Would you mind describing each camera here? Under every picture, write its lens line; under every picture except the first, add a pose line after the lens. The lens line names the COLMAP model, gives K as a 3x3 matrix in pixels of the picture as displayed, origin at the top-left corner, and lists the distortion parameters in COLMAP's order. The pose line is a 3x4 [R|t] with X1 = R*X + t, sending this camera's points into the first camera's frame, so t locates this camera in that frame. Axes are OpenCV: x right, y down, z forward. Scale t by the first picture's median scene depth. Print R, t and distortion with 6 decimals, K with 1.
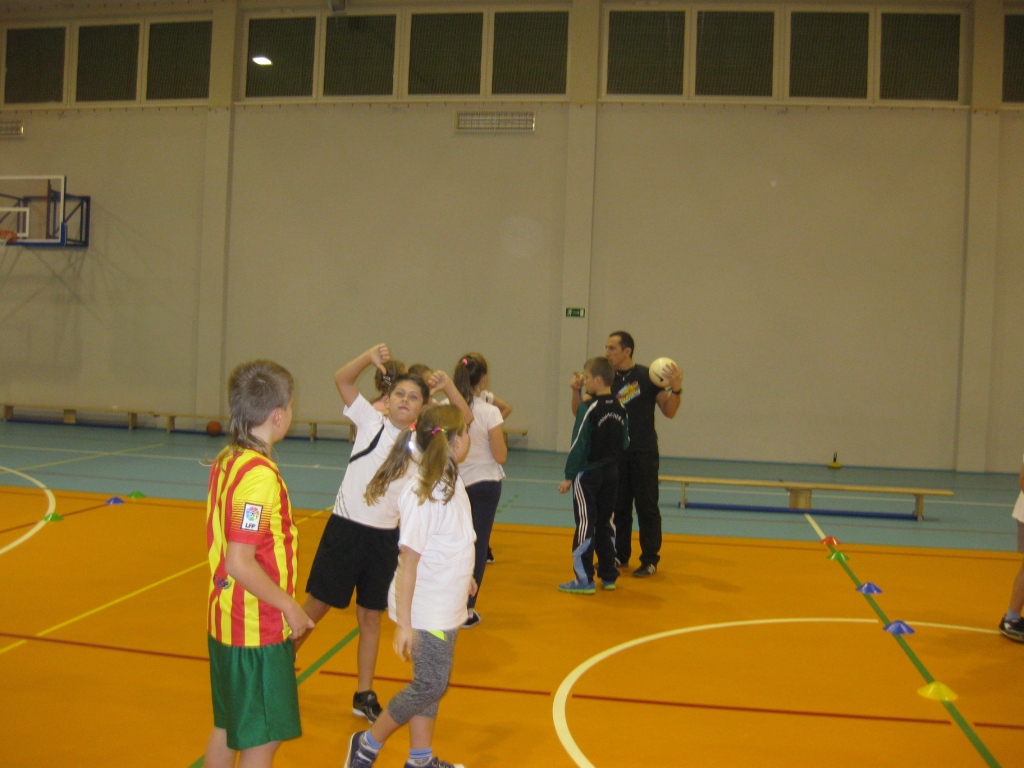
lens RADIAL K [[1053.3, 0, 496.7], [0, 1053.3, 386.0], [0, 0, 1]] dist [-0.128600, 0.000000]
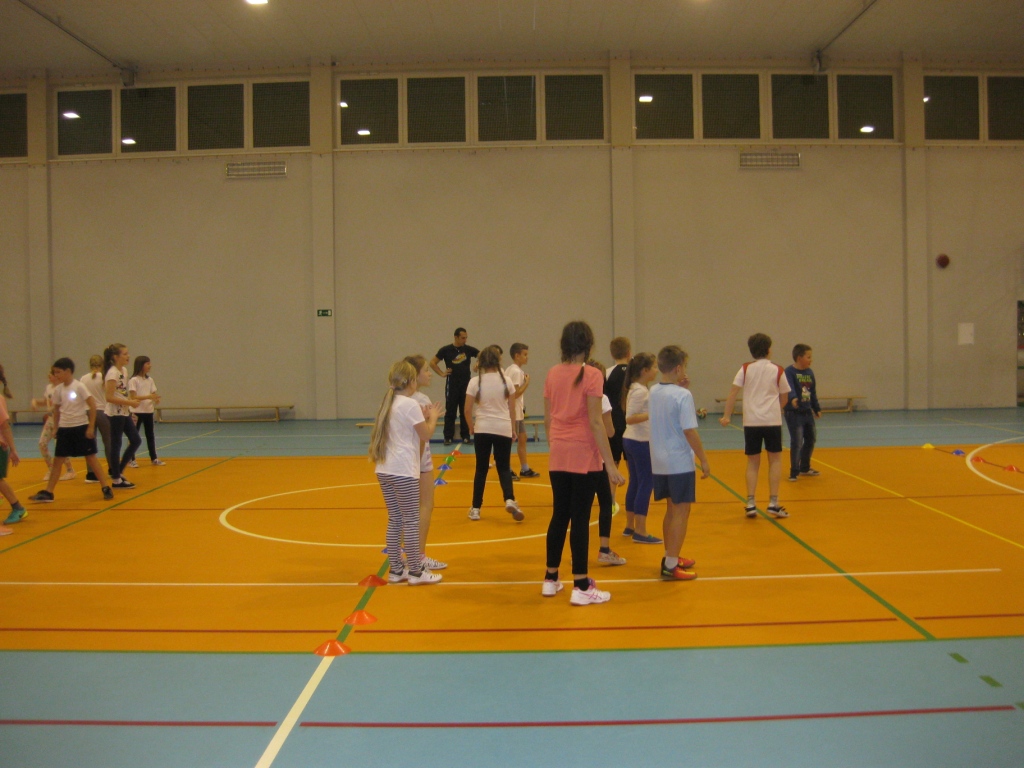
lens RADIAL K [[1053.3, 0, 505.8], [0, 1053.3, 389.8], [0, 0, 1]] dist [-0.128600, 0.000000]
pose [[0.987024, -0.059059, 0.149318, 0.096636], [0.058318, 0.998254, 0.009344, 0.026644], [-0.149609, -0.000515, 0.988745, -0.324090]]
